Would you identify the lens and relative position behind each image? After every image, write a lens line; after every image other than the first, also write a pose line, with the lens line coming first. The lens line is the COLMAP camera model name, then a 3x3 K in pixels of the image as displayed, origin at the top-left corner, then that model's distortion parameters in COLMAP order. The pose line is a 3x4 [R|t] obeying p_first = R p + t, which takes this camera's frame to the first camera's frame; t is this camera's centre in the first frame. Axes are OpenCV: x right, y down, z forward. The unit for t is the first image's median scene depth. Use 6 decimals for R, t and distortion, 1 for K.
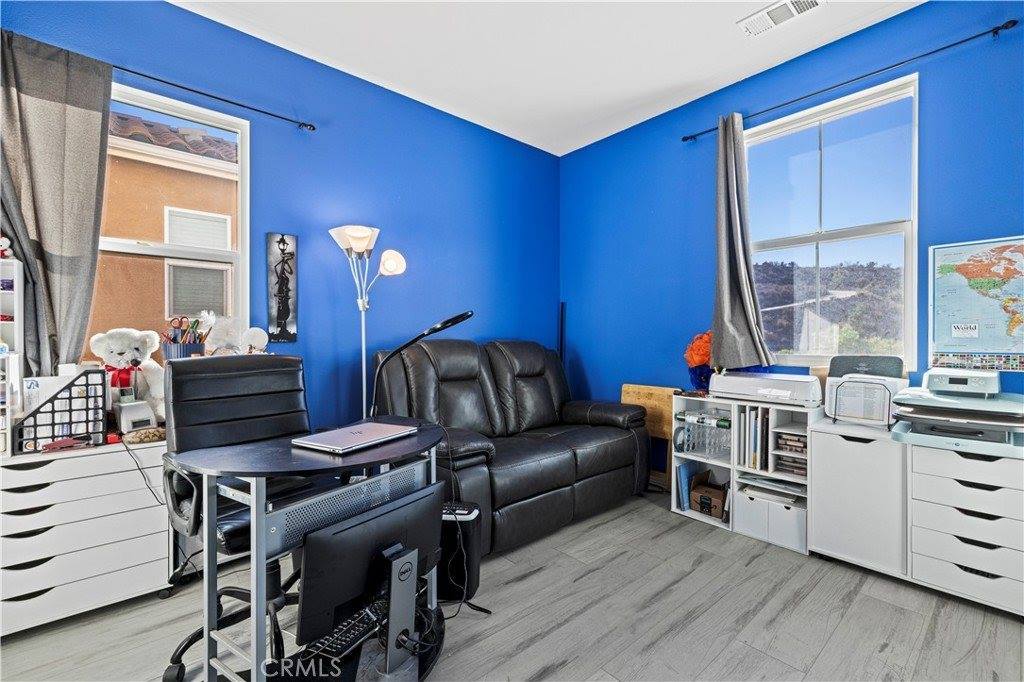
lens RADIAL K [[441.1, 0, 513.2], [0, 441.1, 341.6], [0, 0, 1]] dist [0.003392, 0.000095]
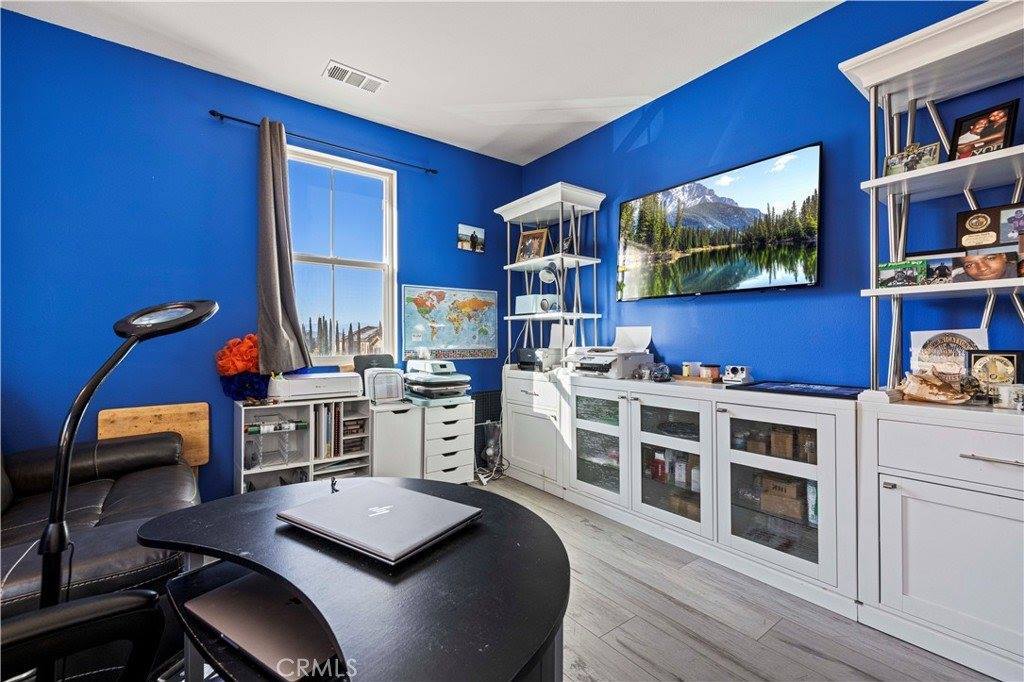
lens RADIAL K [[441.1, 0, 510.9], [0, 441.1, 337.7], [0, 0, 1]] dist [0.003392, 0.000095]
pose [[0.065769, 0.003352, 0.997829, -0.569240], [0.006449, 0.999972, -0.003784, -0.013321], [-0.997814, 0.006683, 0.065746, 0.468801]]
